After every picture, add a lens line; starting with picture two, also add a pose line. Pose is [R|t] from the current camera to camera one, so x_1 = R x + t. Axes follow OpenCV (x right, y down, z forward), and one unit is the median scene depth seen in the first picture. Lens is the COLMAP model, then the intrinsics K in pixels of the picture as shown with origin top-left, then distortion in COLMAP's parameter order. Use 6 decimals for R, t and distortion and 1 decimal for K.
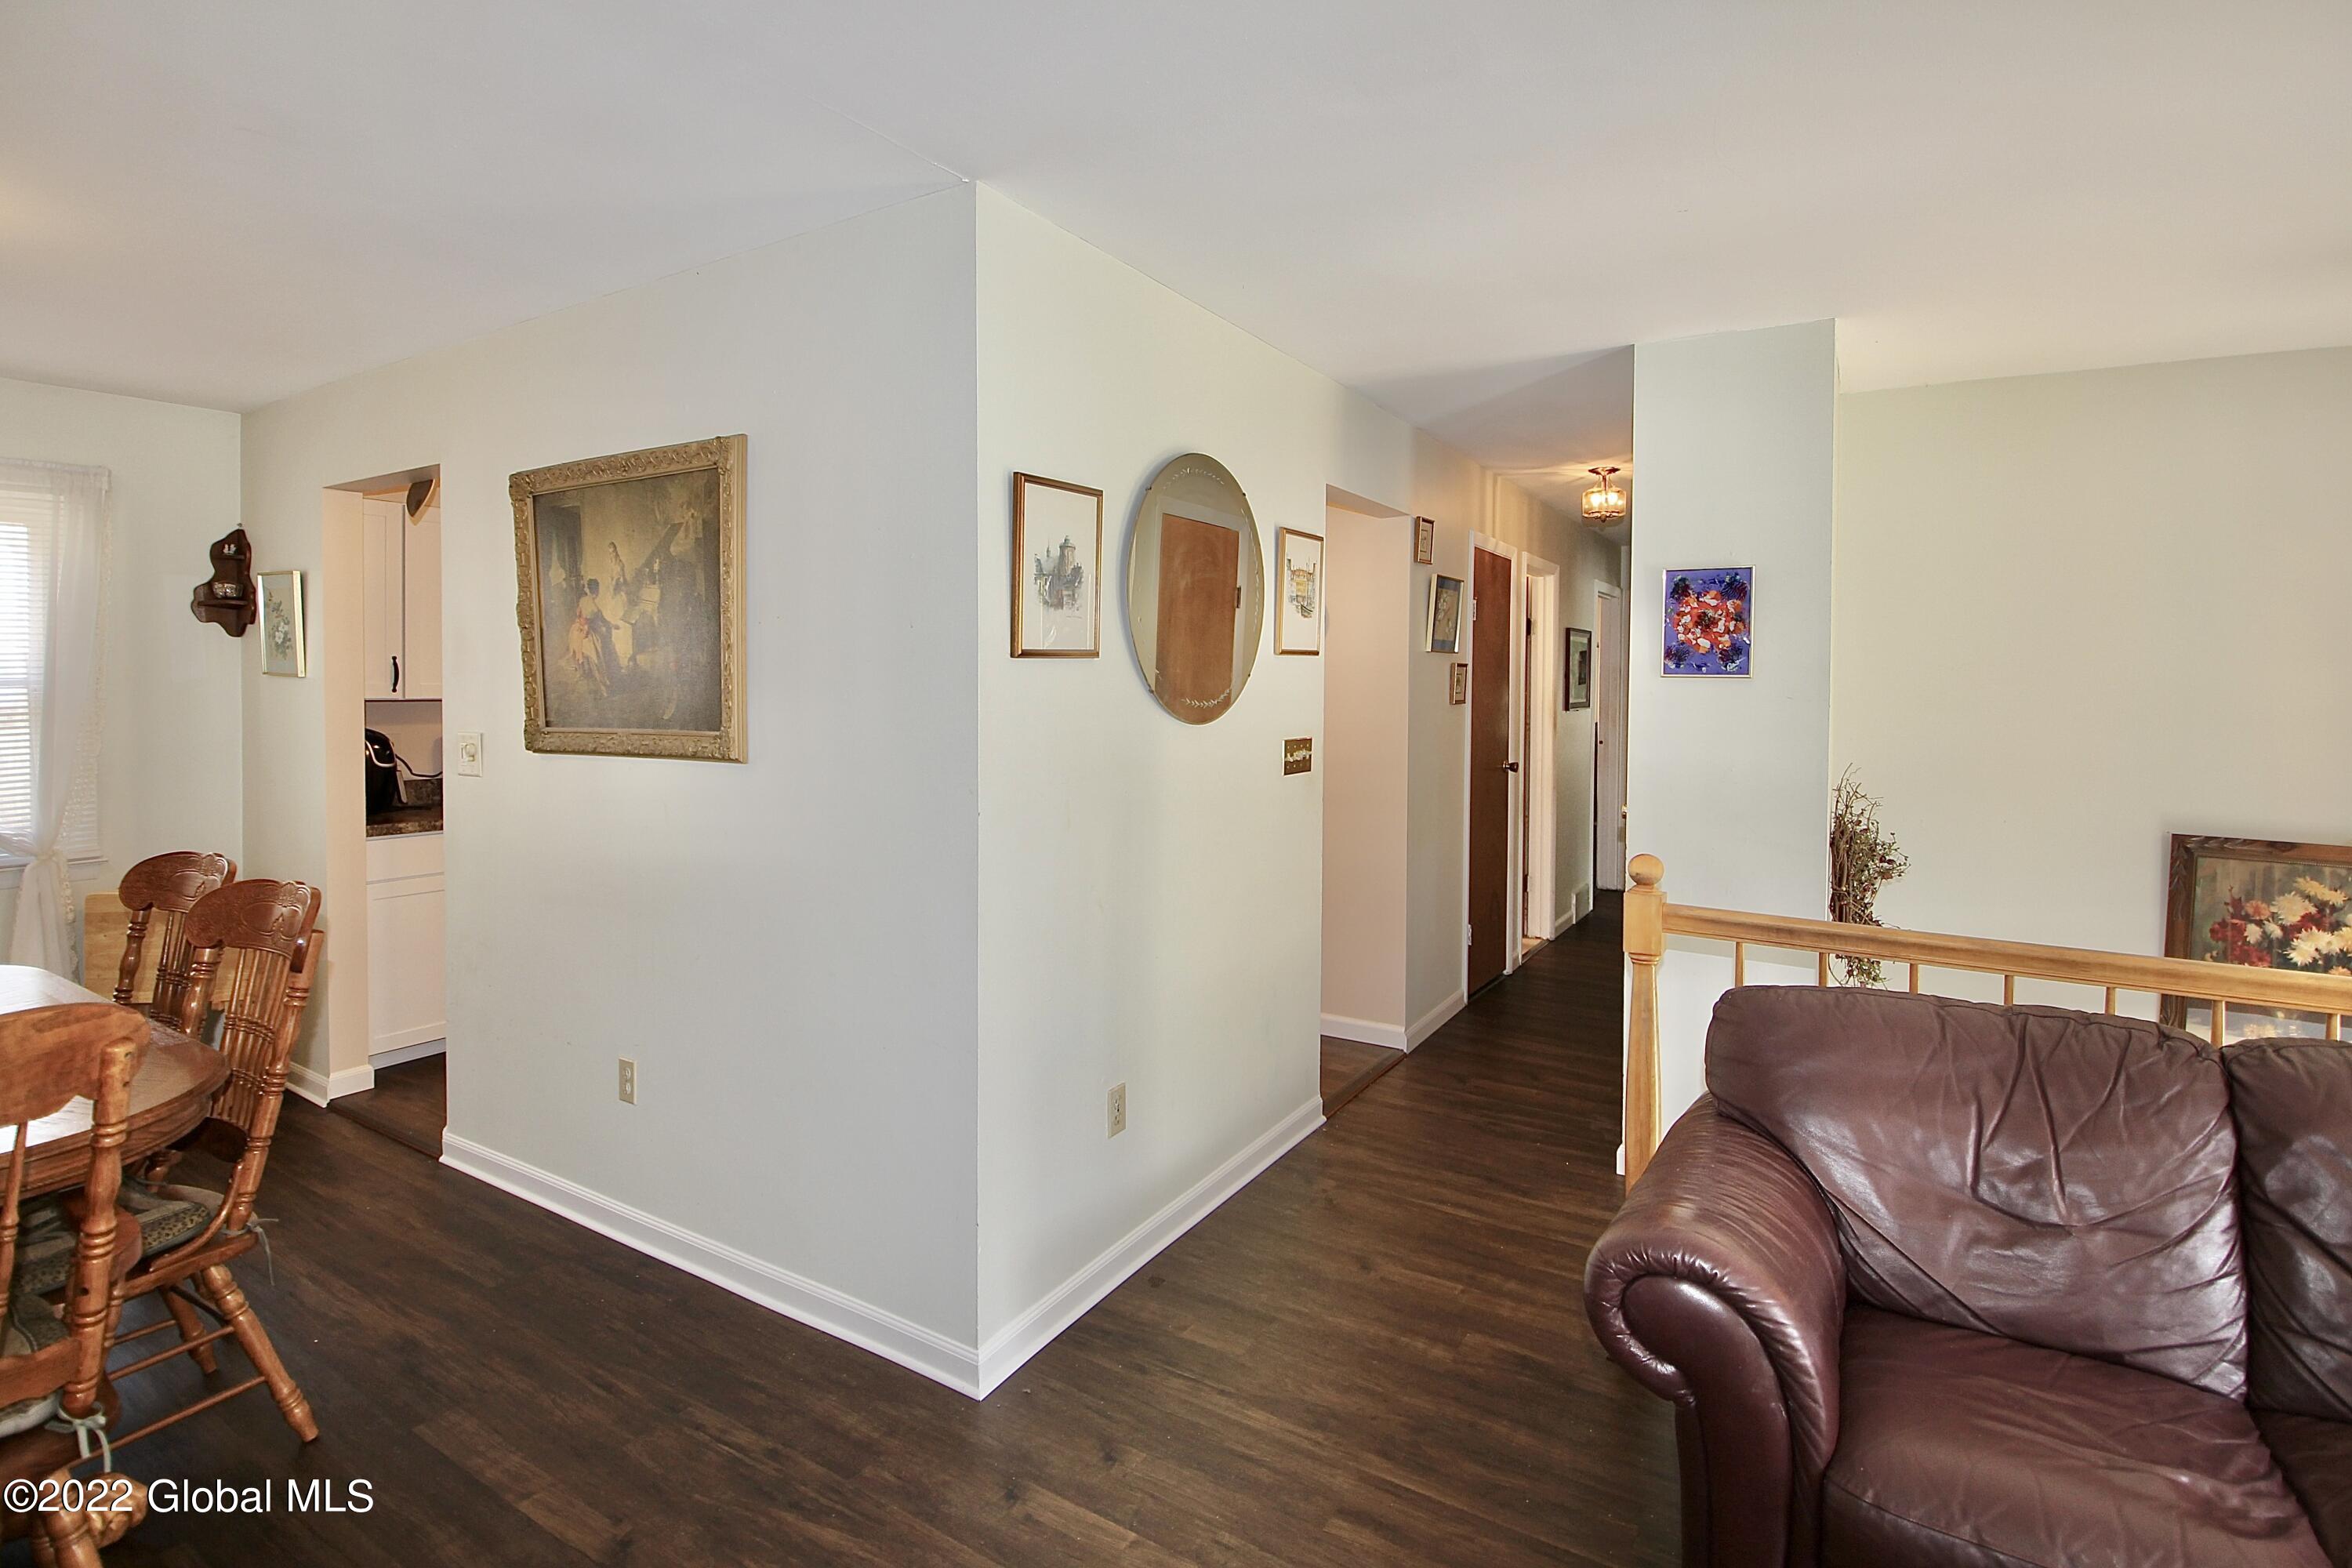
lens RADIAL K [[1136.8, 0, 1173.2], [0, 1136.8, 724.0], [0, 0, 1]] dist [-0.002931, -0.012215]
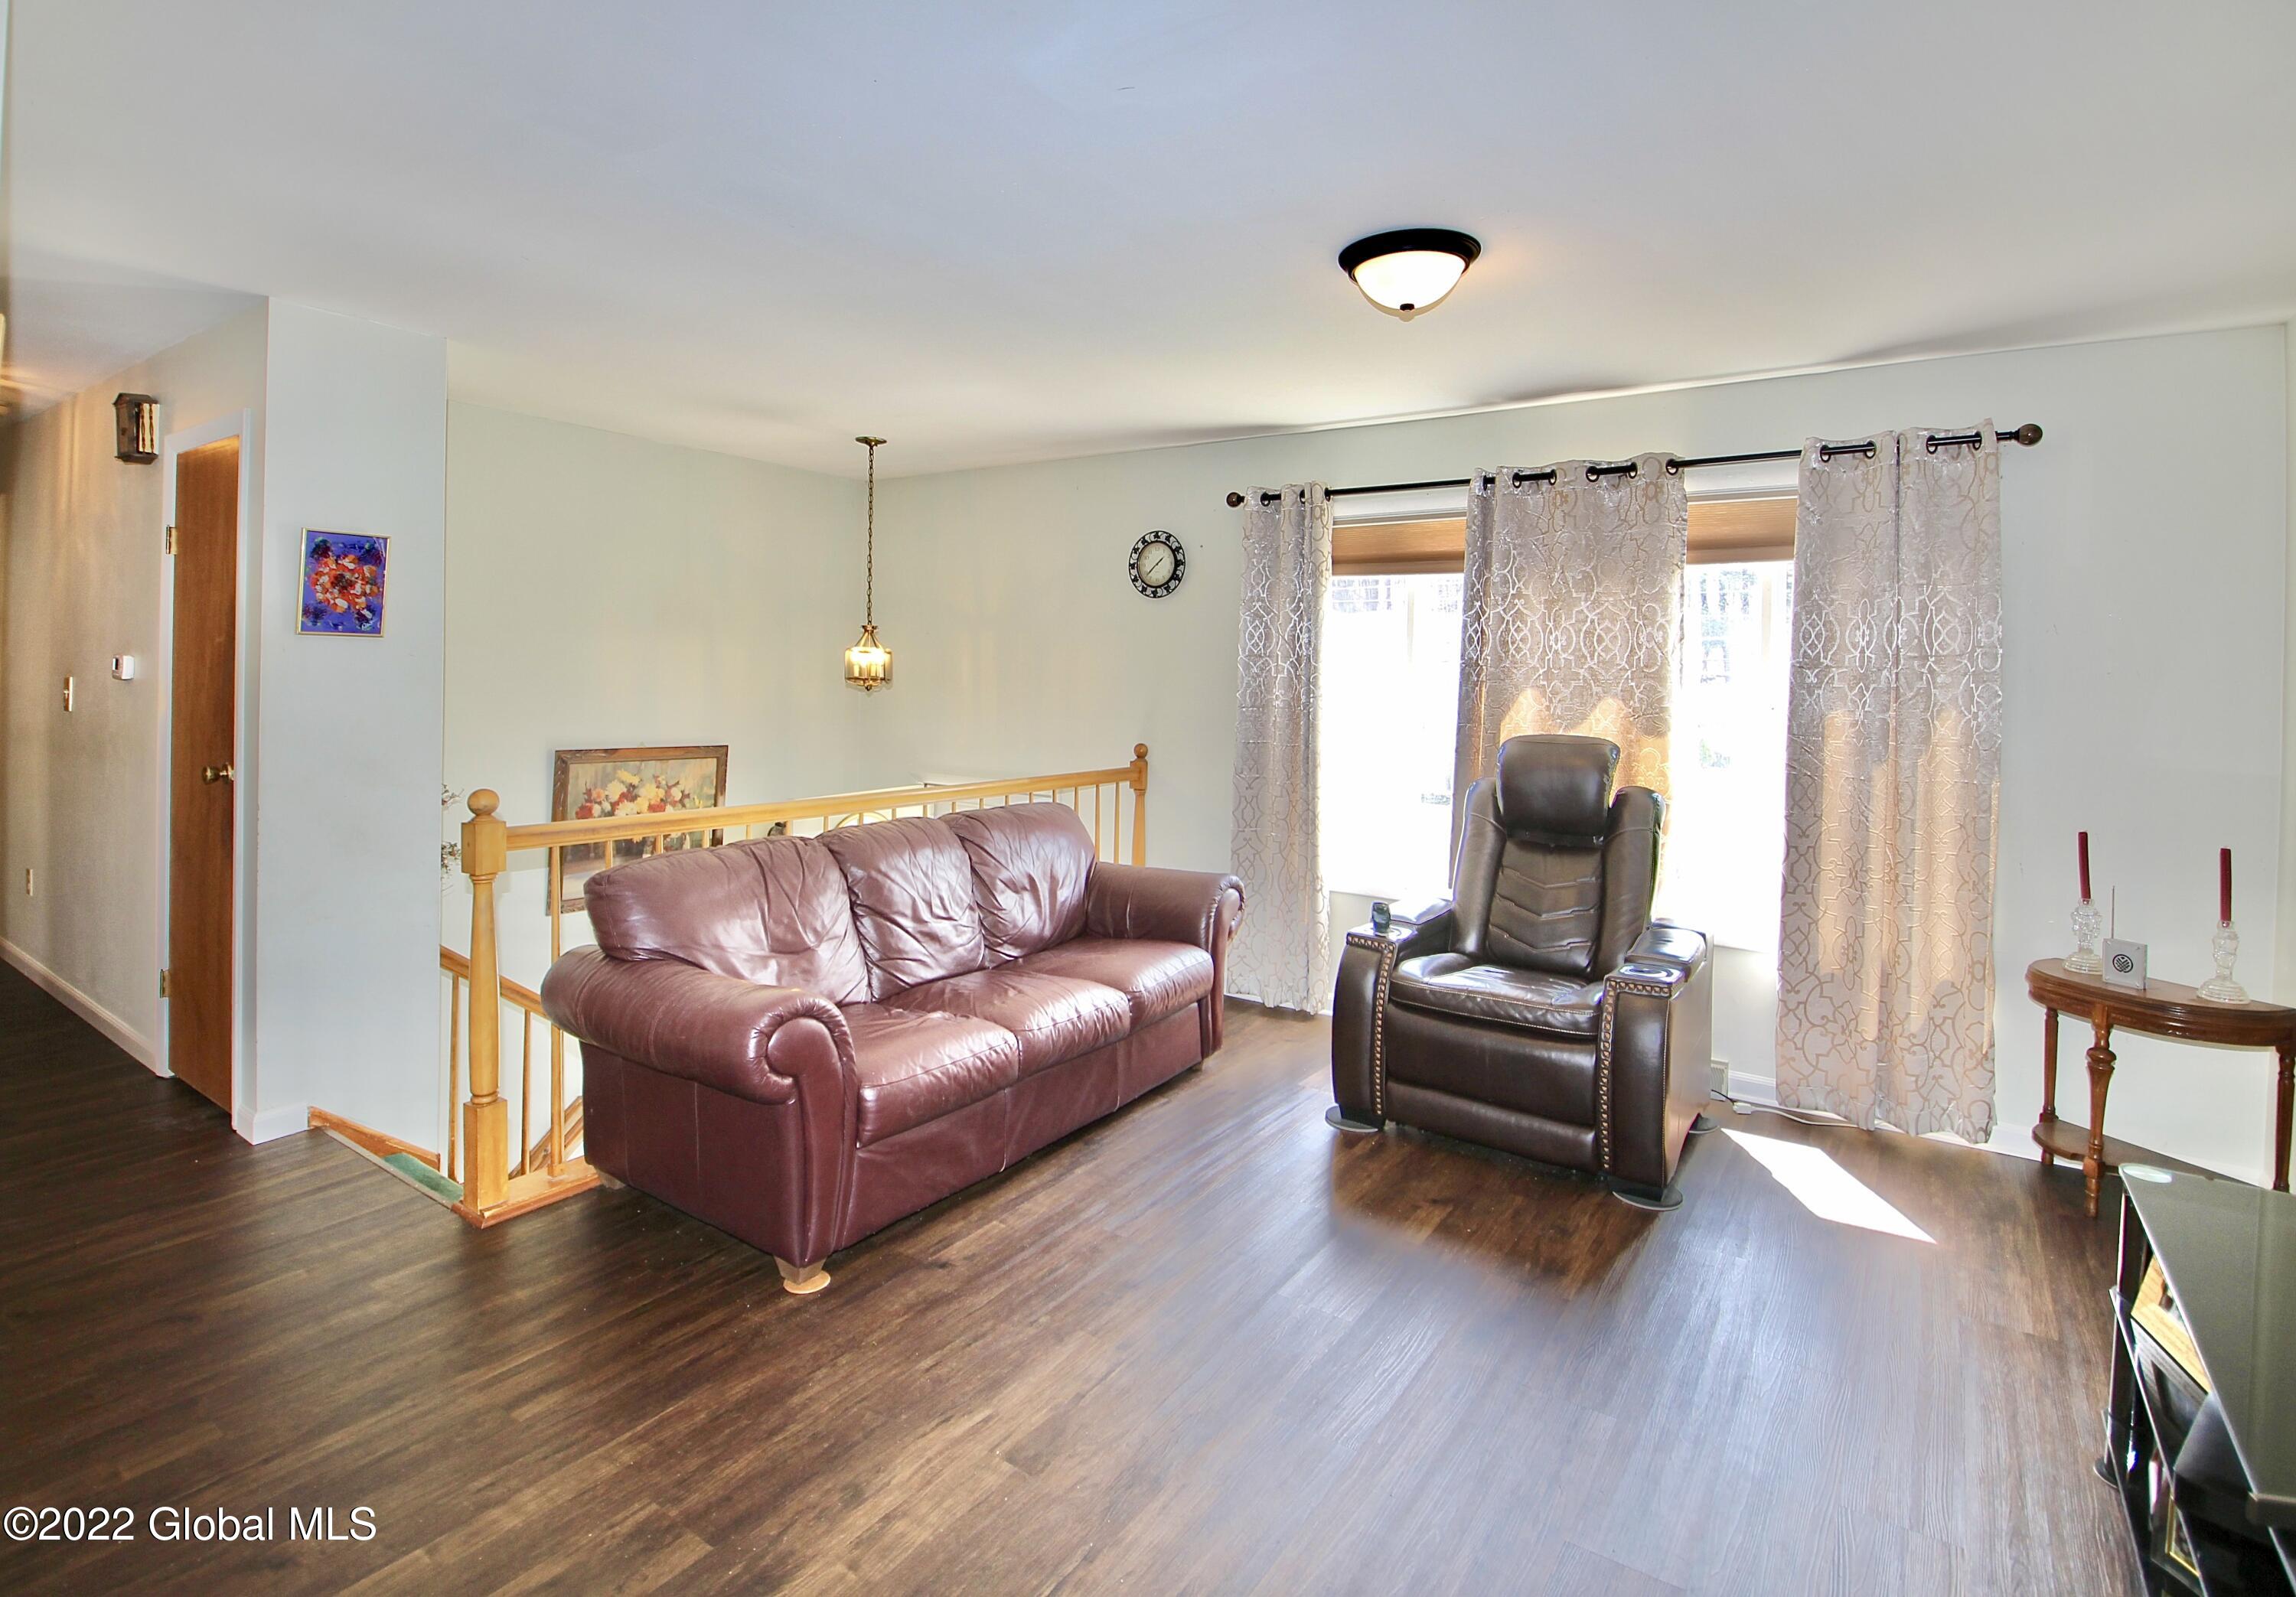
lens RADIAL K [[1116.6, 0, 1093.9], [0, 1116.6, 665.2], [0, 0, 1]] dist [0.024602, -0.032922]
pose [[0.074595, -0.002947, 0.997210, -0.534590], [0.016646, 0.999860, 0.001710, -0.002659], [-0.997075, 0.016472, 0.074634, 0.216946]]
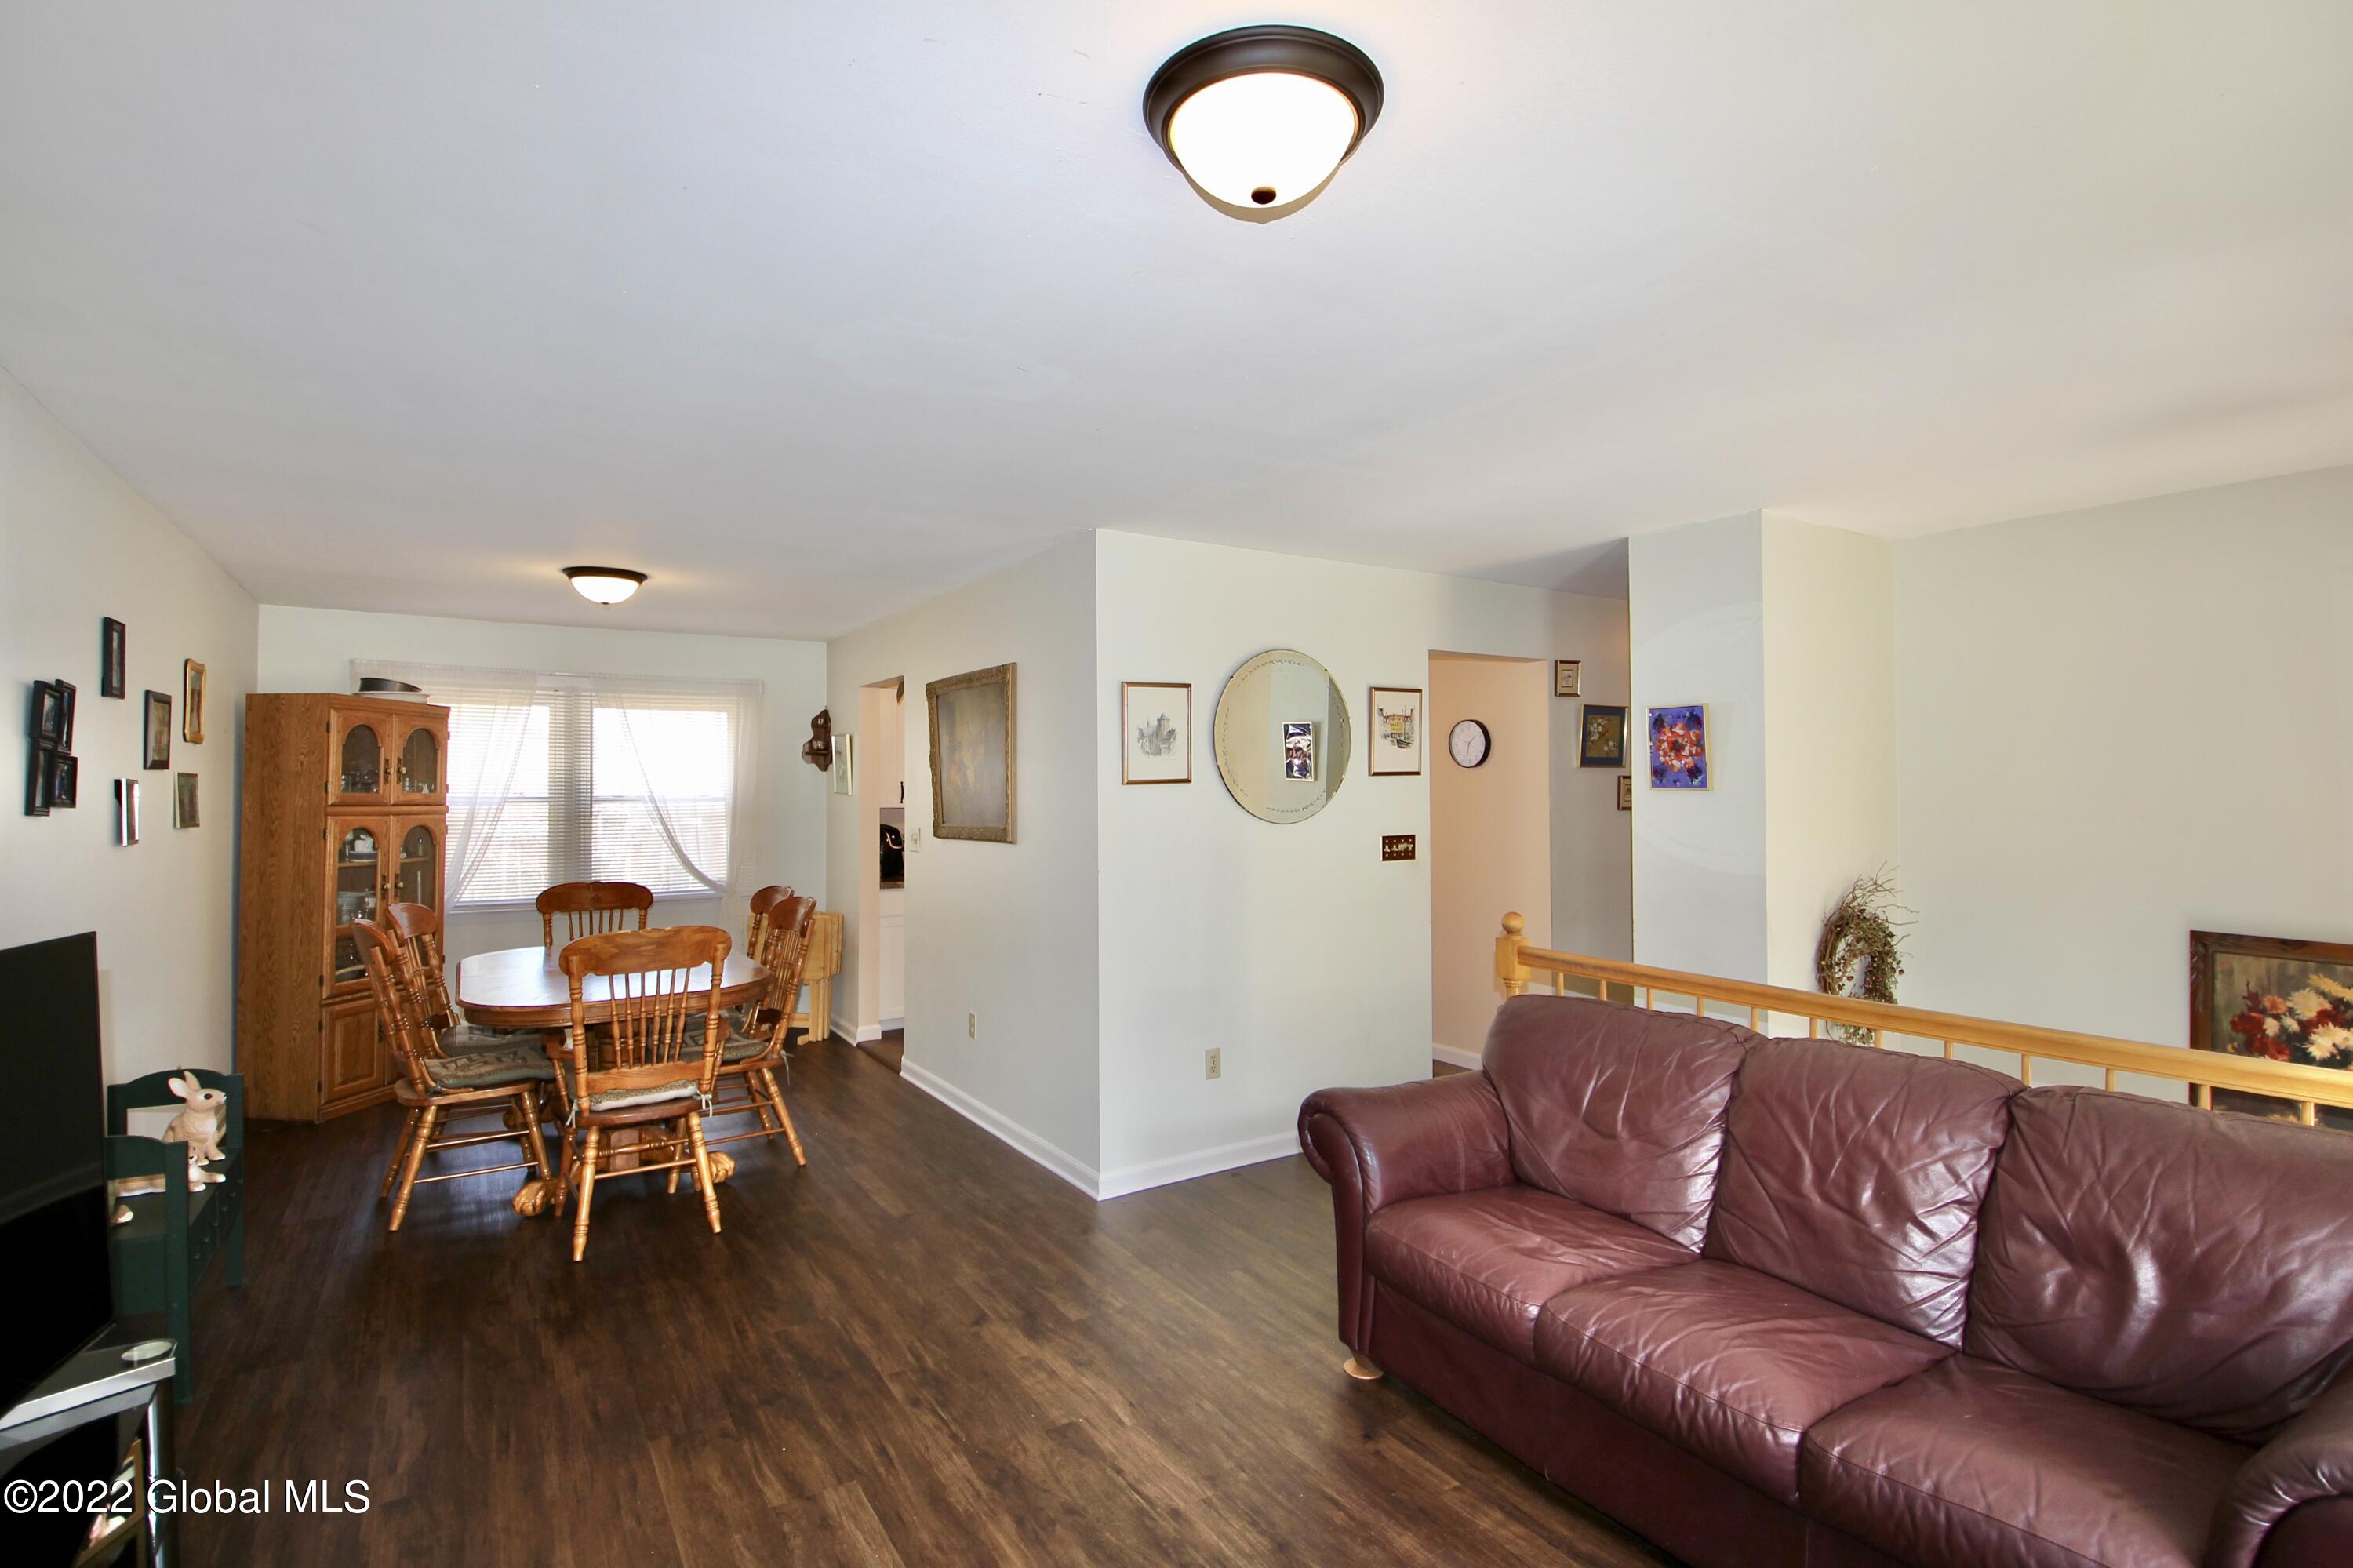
lens RADIAL K [[1105.0, 0, 1176.5], [0, 1105.0, 784.0], [0, 0, 1]] dist [-0.023067, -0.000675]
pose [[0.904835, -0.010546, -0.425631, 0.487083], [-0.006612, 0.999225, -0.038812, 0.004970], [0.425710, 0.037933, 0.904064, -0.381388]]
